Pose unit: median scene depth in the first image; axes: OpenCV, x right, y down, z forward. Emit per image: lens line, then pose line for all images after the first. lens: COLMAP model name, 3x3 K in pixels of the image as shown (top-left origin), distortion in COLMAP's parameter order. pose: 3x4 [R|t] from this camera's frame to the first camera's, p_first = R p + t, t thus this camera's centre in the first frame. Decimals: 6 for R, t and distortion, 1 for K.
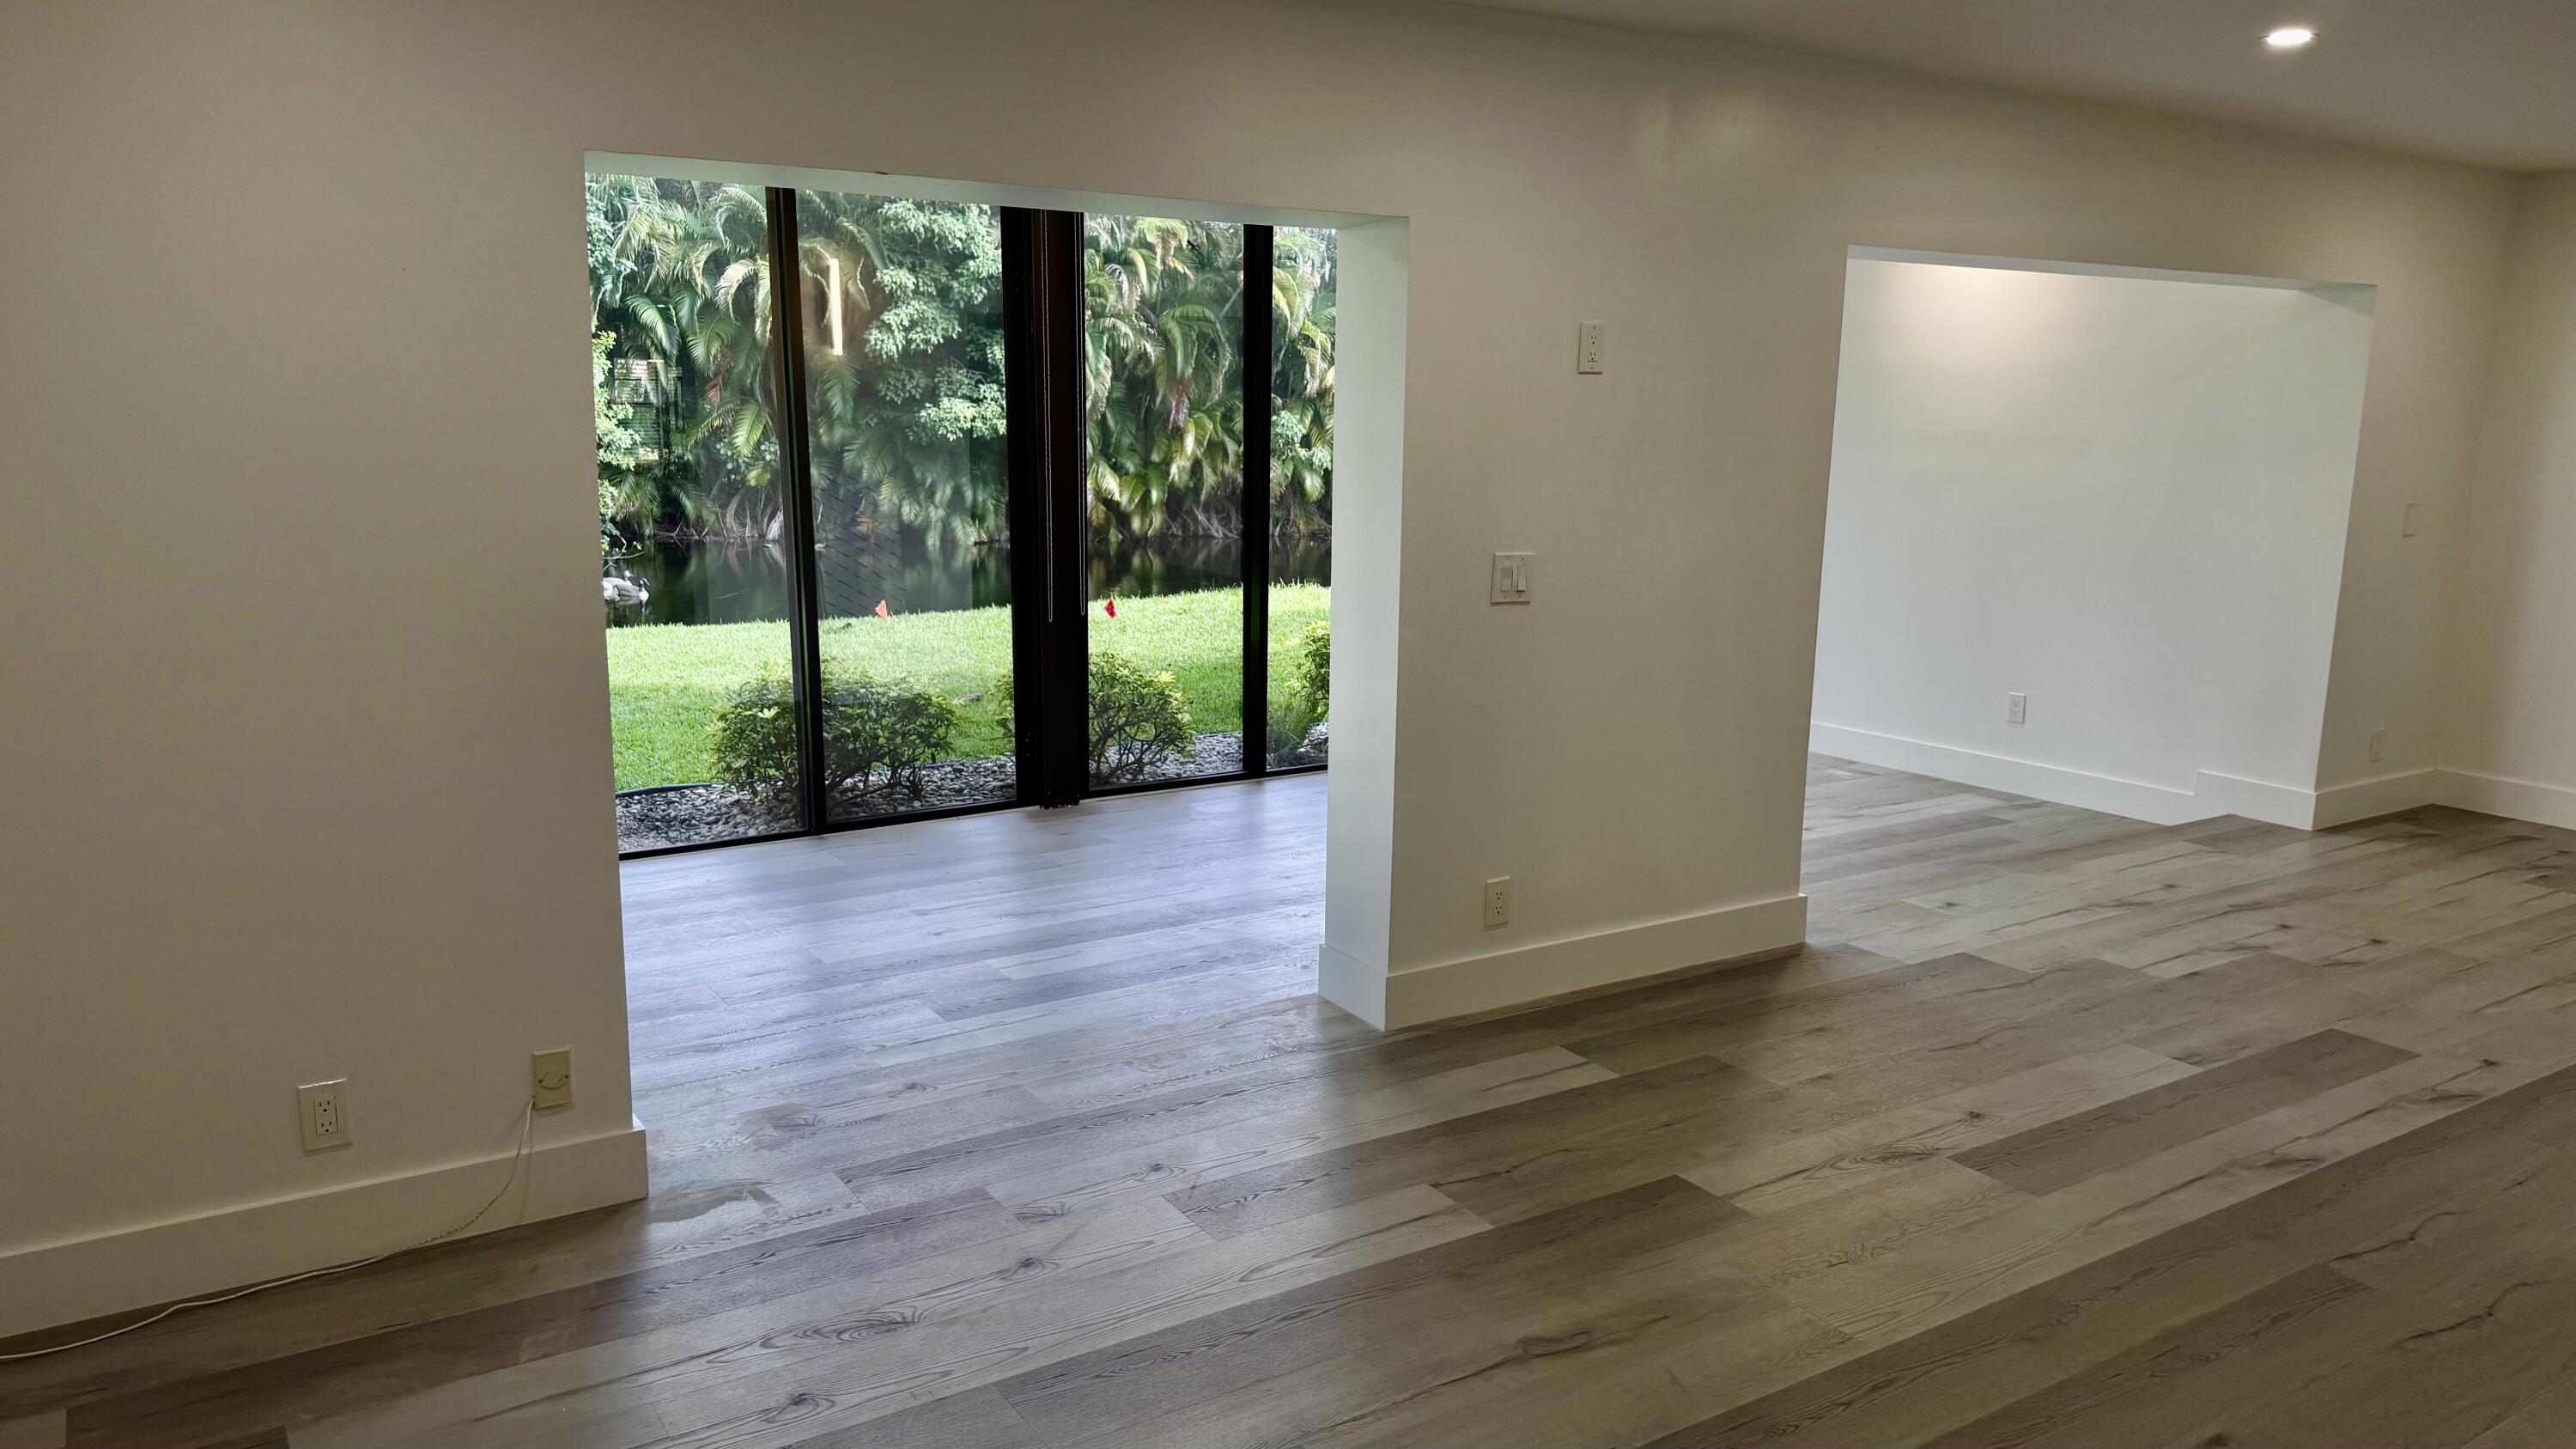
lens RADIAL K [[1795.7, 0, 1288.0], [0, 1795.7, 724.5], [0, 0, 1]] dist [0.115534, -0.183657]
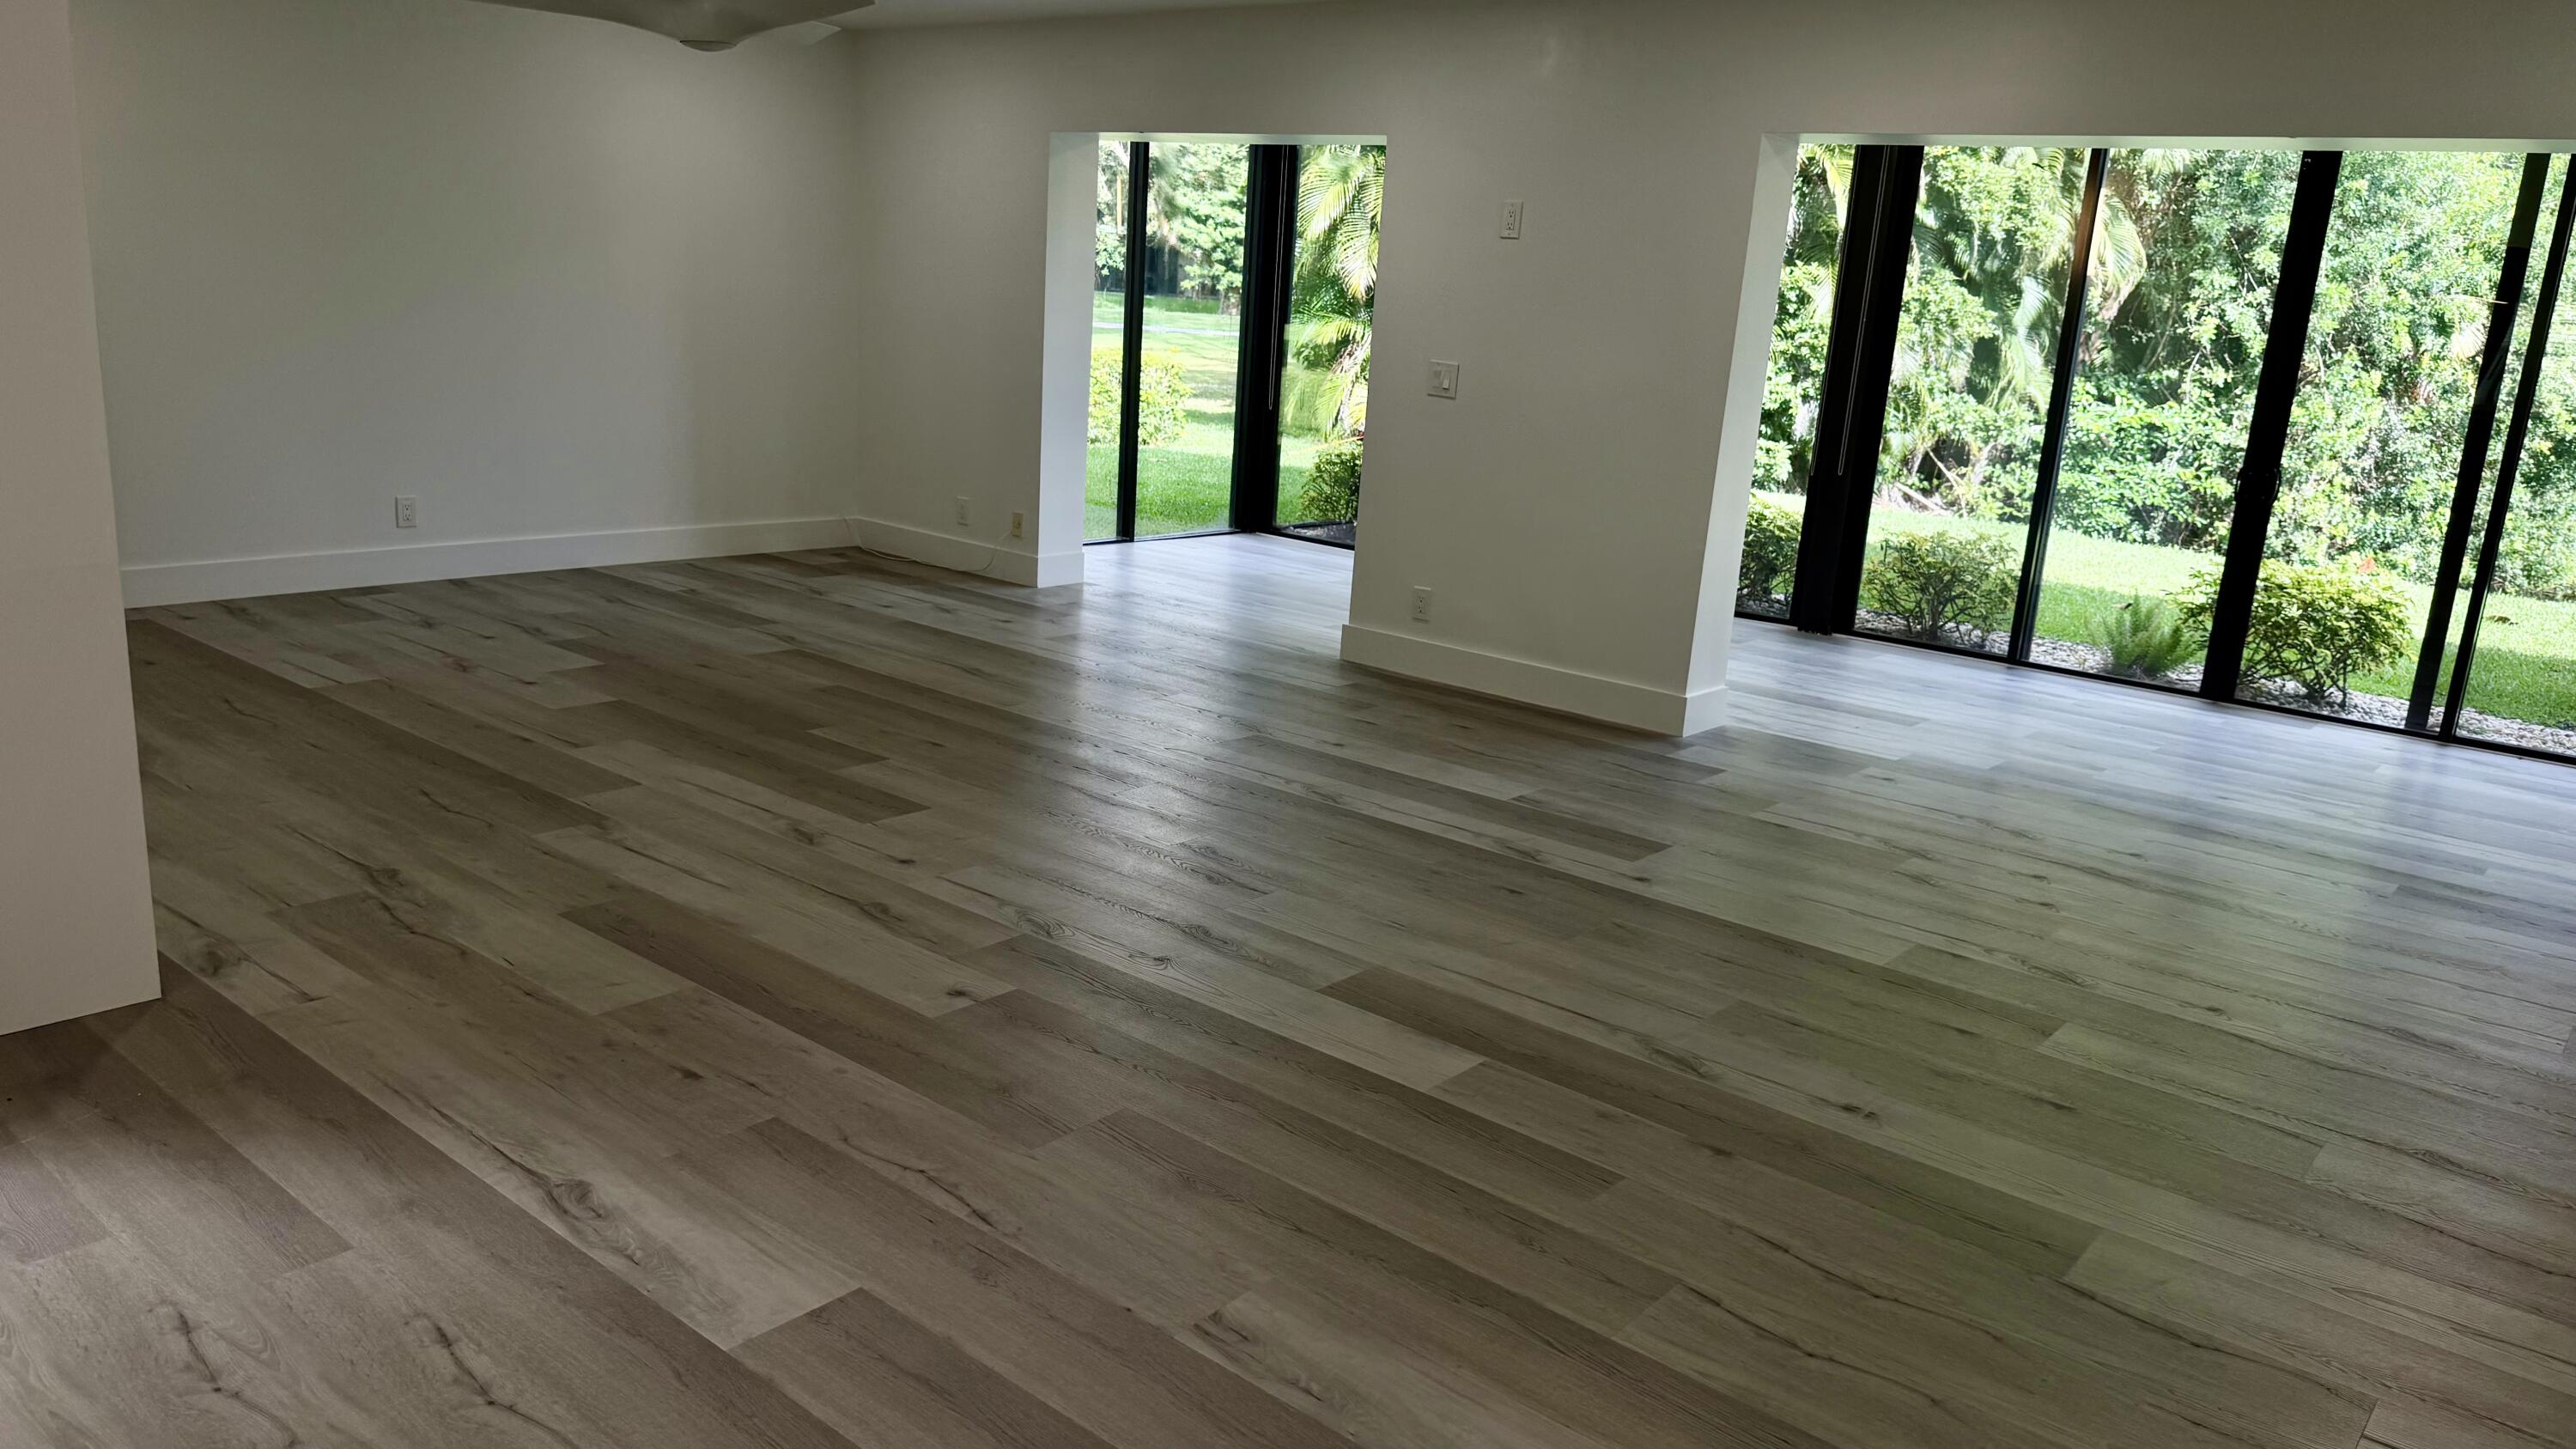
lens RADIAL K [[1795.7, 0, 1288.0], [0, 1795.7, 724.5], [0, 0, 1]] dist [0.115534, -0.183657]
pose [[0.294267, 0.231769, -0.927195, 0.912410], [-0.236655, 0.957607, 0.164264, -0.013978], [0.925960, 0.171088, 0.336641, 0.260782]]
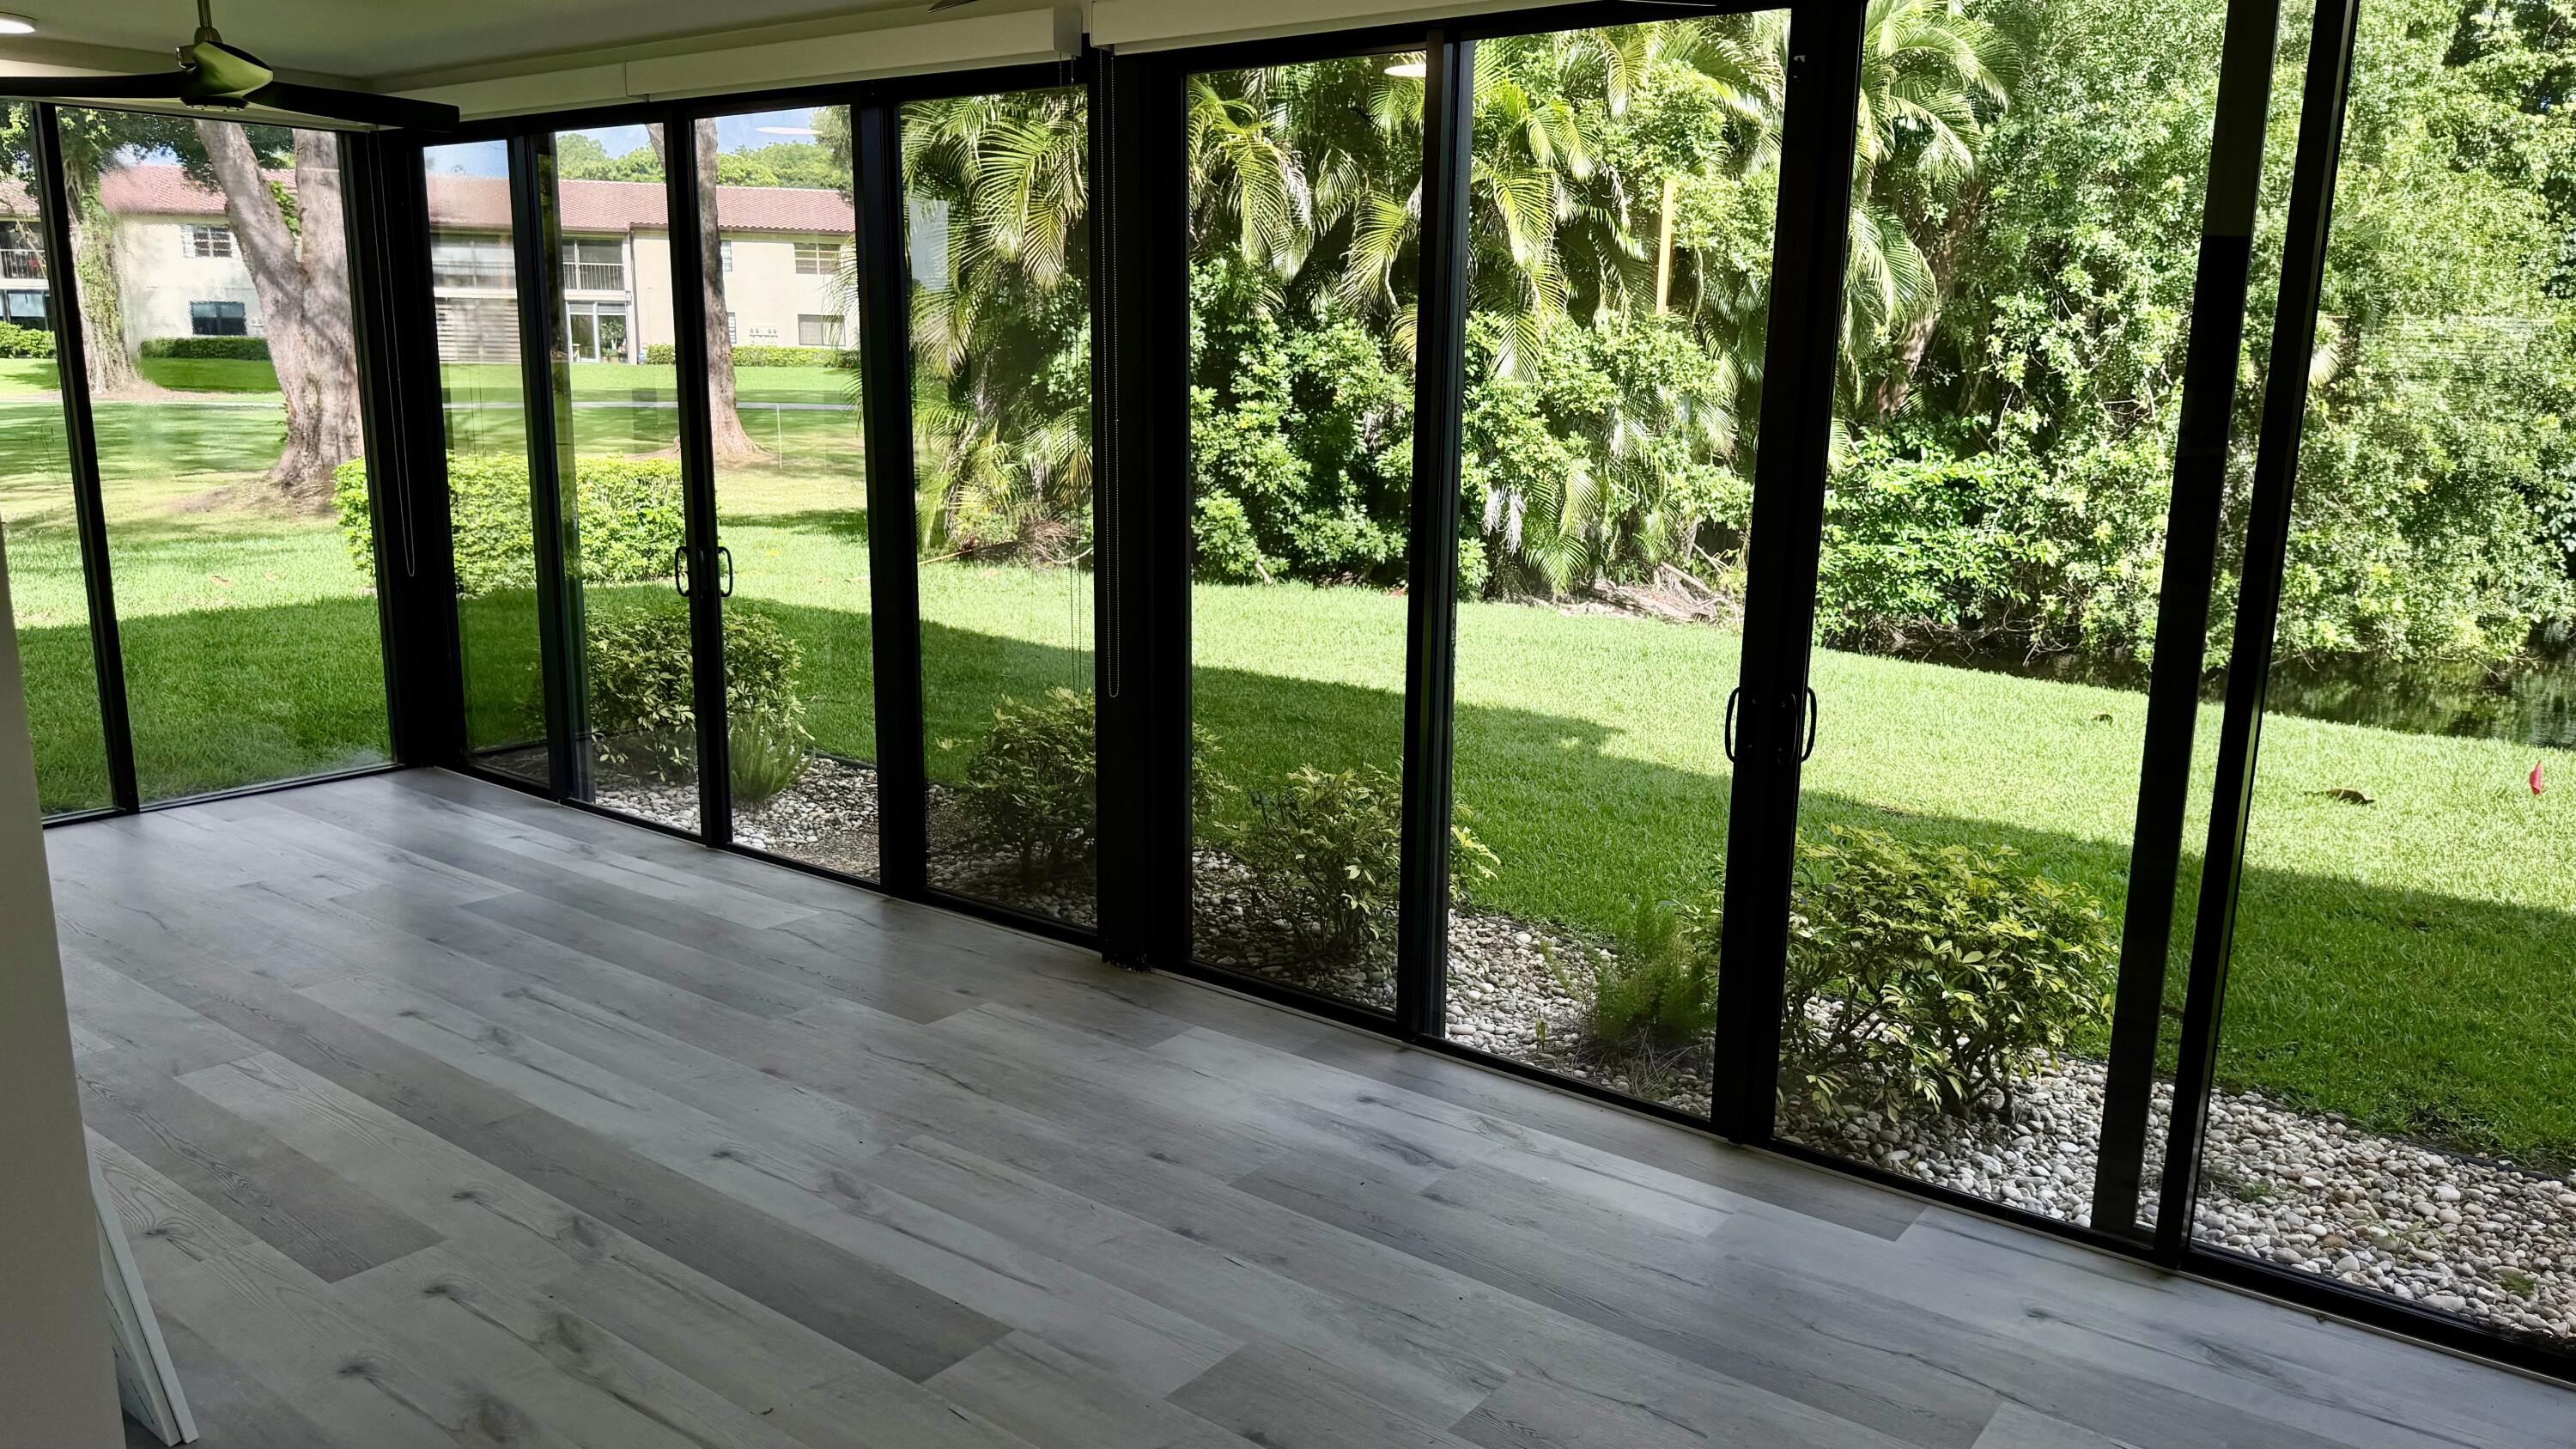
lens RADIAL K [[1776.8, 0, 1336.1], [0, 1776.8, 721.6], [0, 0, 1]] dist [0.132176, -0.224835]
pose [[0.347941, 0.180725, -0.919933, 0.510263], [-0.184881, 0.975202, 0.121656, -0.141505], [0.919106, 0.127749, 0.372725, 0.788595]]
